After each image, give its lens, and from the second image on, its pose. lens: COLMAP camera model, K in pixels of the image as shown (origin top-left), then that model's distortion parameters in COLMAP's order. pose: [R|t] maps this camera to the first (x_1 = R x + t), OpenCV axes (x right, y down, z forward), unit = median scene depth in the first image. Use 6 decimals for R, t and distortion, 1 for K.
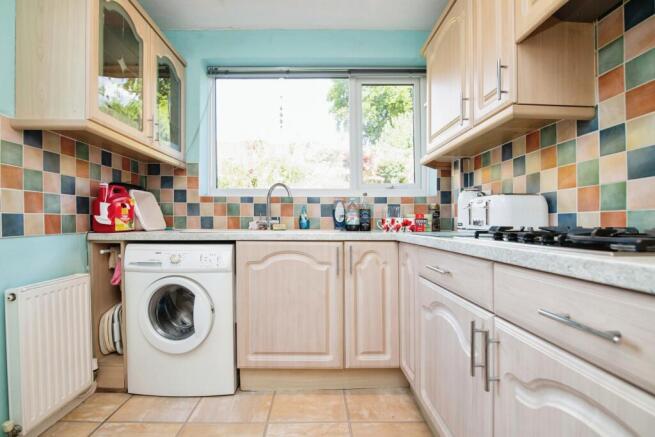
lens RADIAL K [[309.2, 0, 323.0], [0, 309.2, 222.4], [0, 0, 1]] dist [-0.019724, 0.001752]
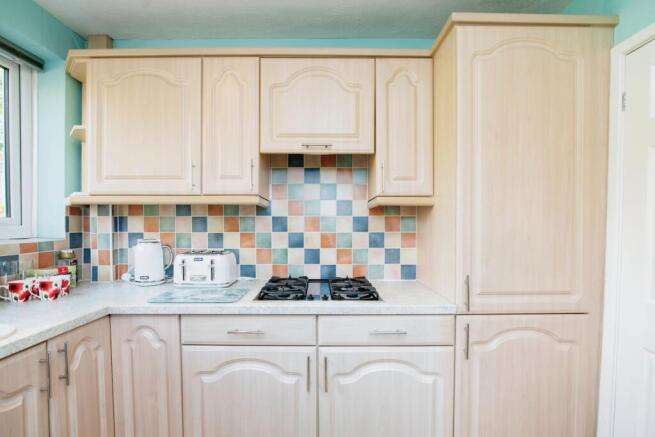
lens RADIAL K [[309.2, 0, 324.7], [0, 309.2, 223.2], [0, 0, 1]] dist [-0.019724, 0.001752]
pose [[0.020765, -0.000765, 0.999784, -0.741756], [-0.003941, 0.999992, 0.000847, -0.246158], [-0.999777, -0.003958, 0.020762, 0.620341]]
